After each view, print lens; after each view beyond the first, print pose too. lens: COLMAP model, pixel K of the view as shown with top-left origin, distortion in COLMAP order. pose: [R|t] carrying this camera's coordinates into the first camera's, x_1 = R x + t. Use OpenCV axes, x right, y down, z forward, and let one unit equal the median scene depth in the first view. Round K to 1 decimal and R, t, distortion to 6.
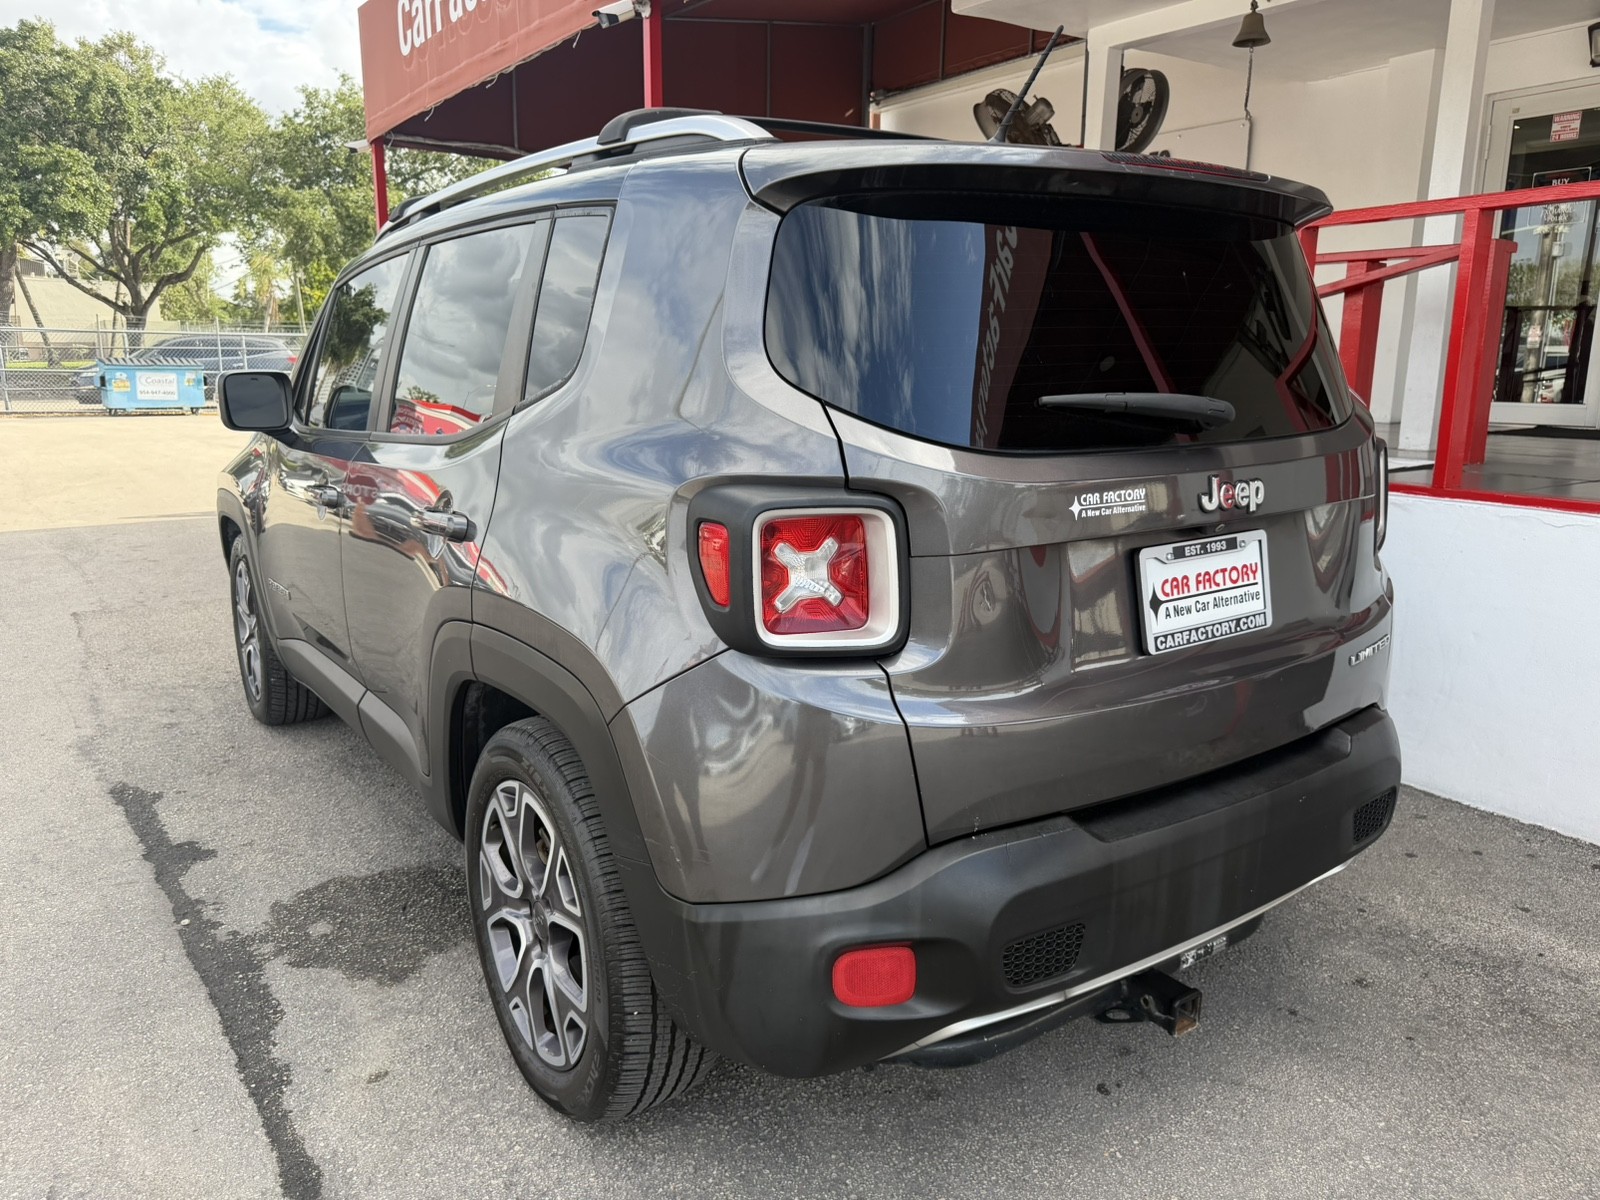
lens RADIAL K [[1149.3, 0, 800.0], [0, 1149.3, 600.0], [0, 0, 1]] dist [0.004012, -0.010060]
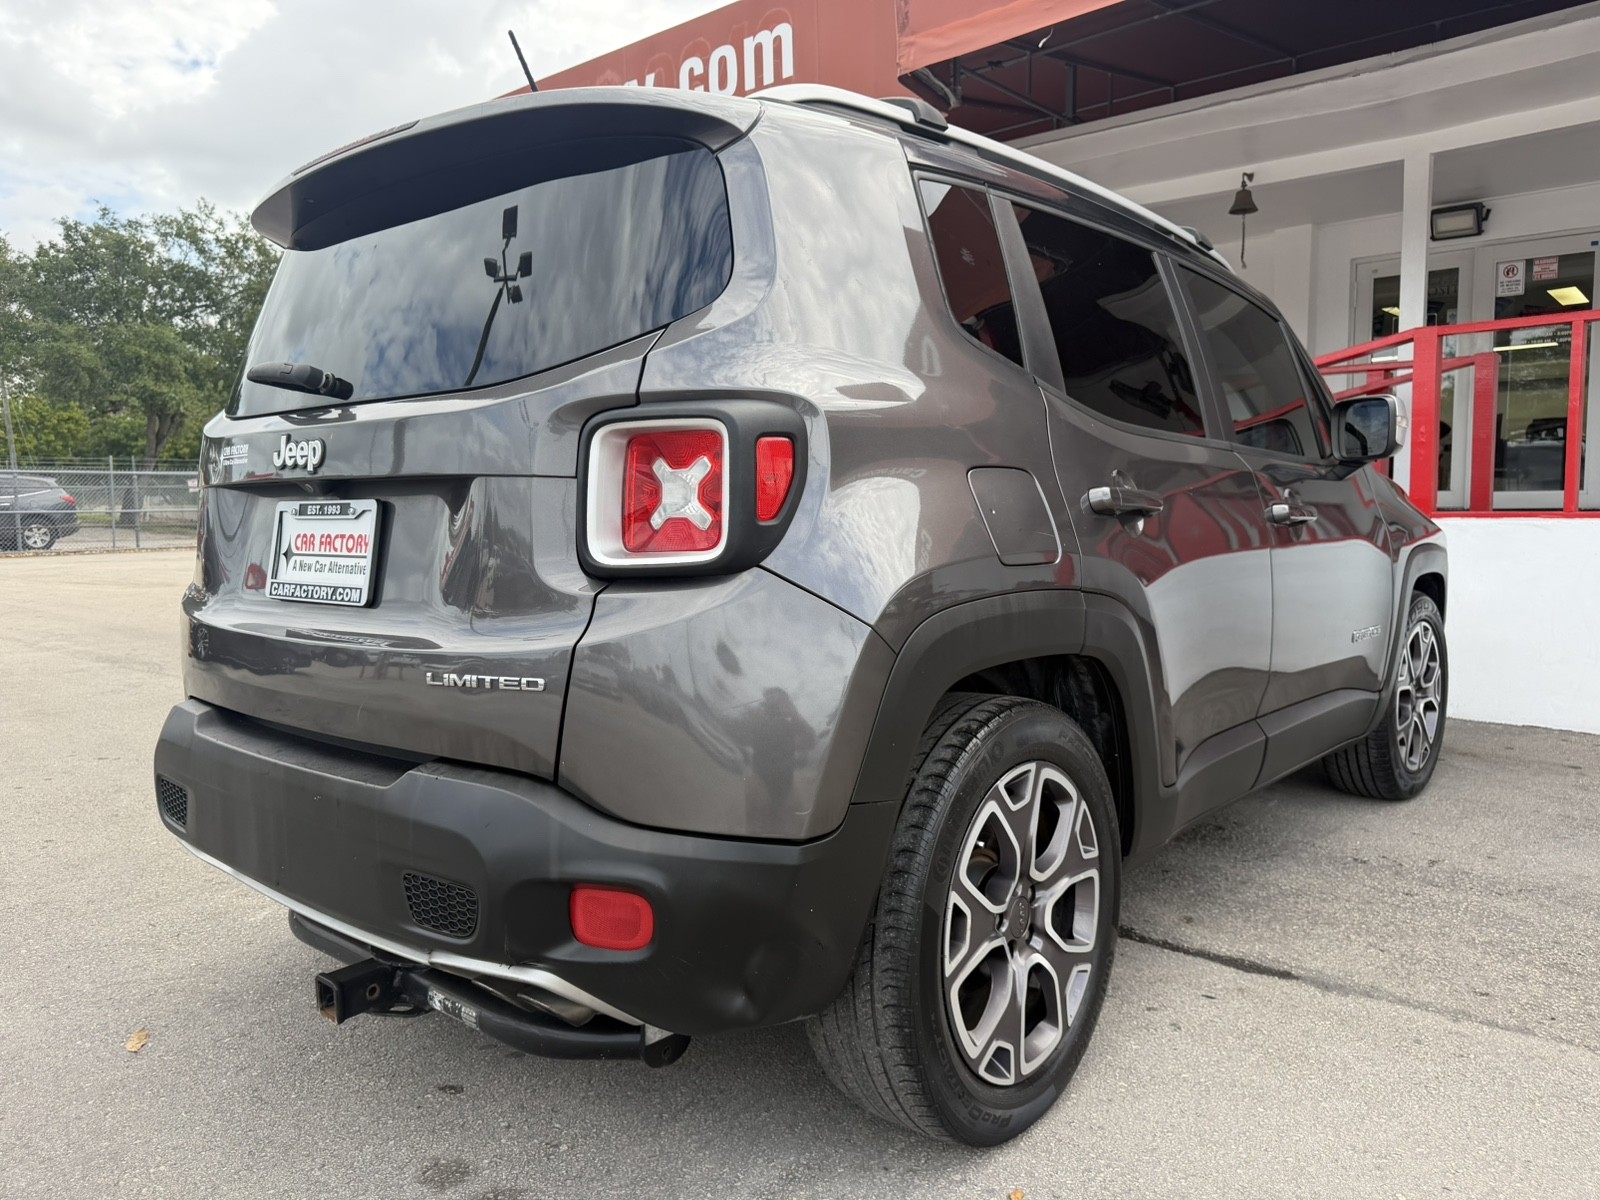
lens RADIAL K [[1150.7, 0, 802.1], [0, 1150.7, 592.4], [0, 0, 1]] dist [-0.001612, -0.002133]
pose [[0.972331, -0.032234, 0.231371, -0.360855], [0.061492, 0.990821, -0.120384, 0.058342], [-0.225367, 0.131280, 0.965389, -0.071600]]
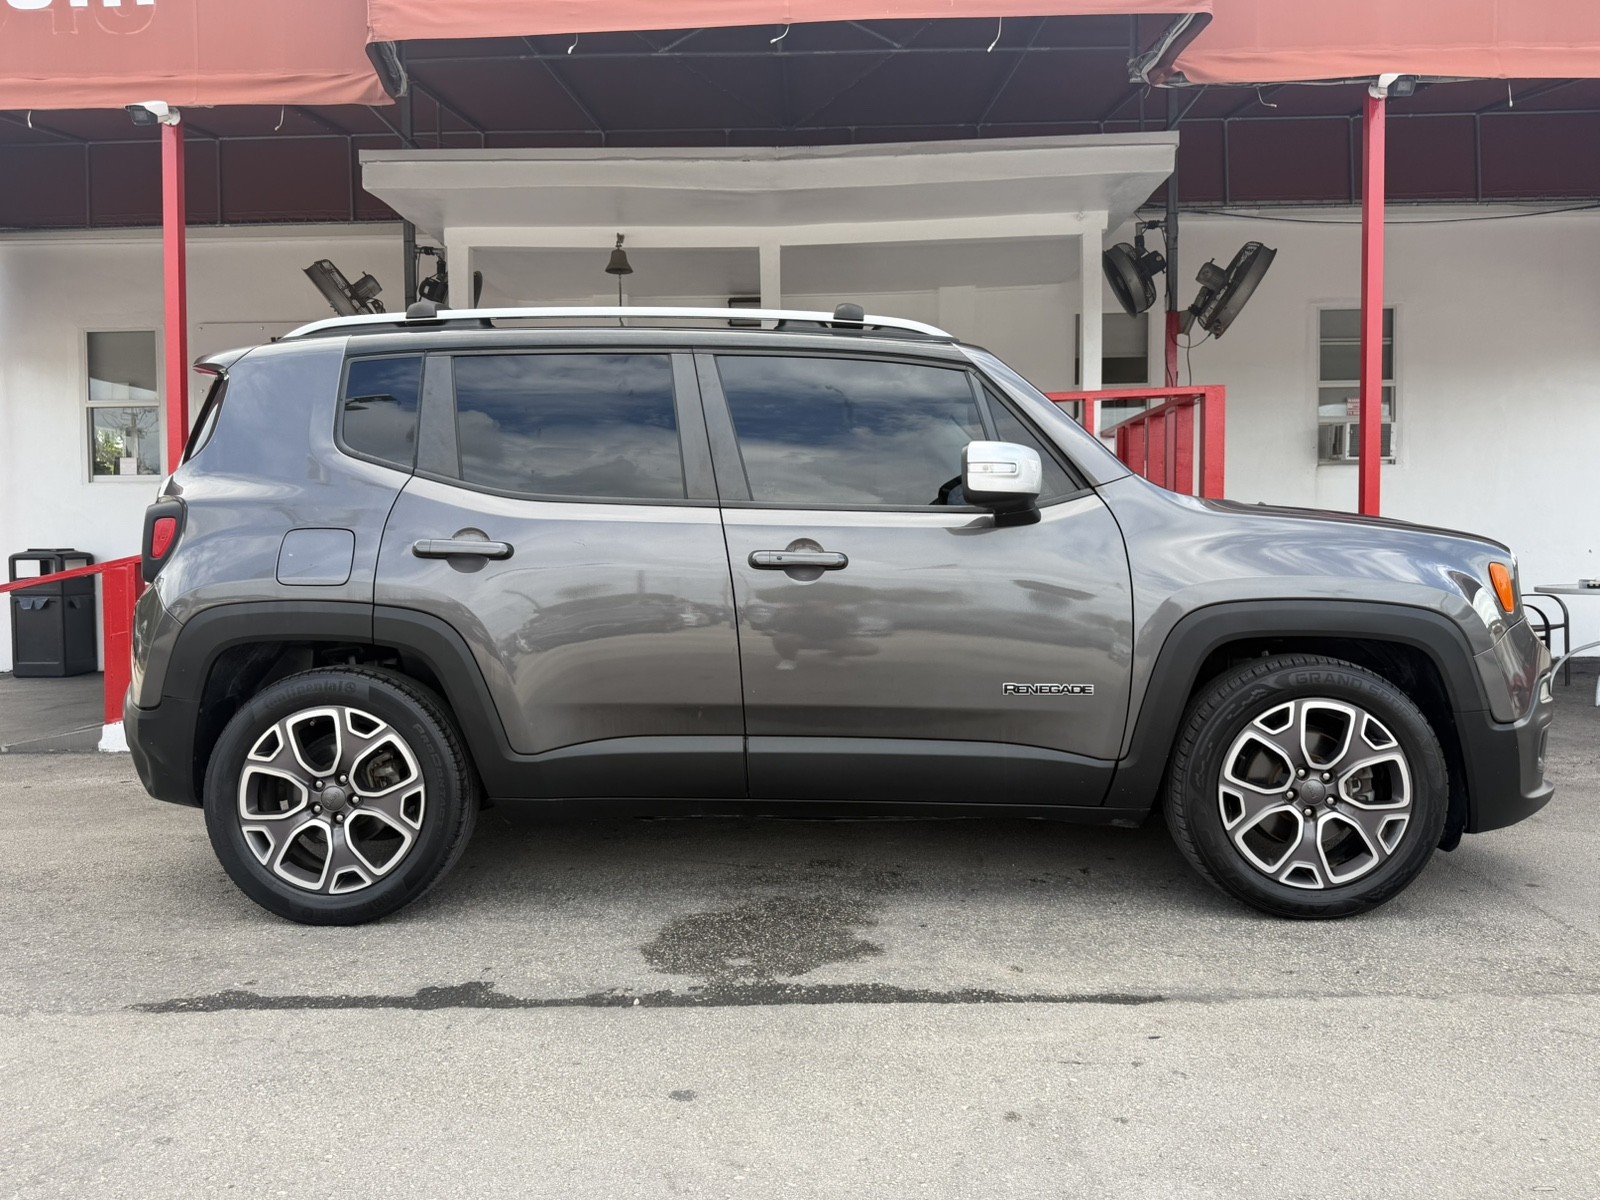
lens RADIAL K [[1184.4, 0, 786.0], [0, 1184.4, 587.3], [0, 0, 1]] dist [0.009745, -0.009774]
pose [[0.601577, -0.032429, 0.798156, -0.517763], [0.177805, 0.979545, -0.094214, 0.025881], [-0.778775, 0.198593, 0.595038, 0.110084]]
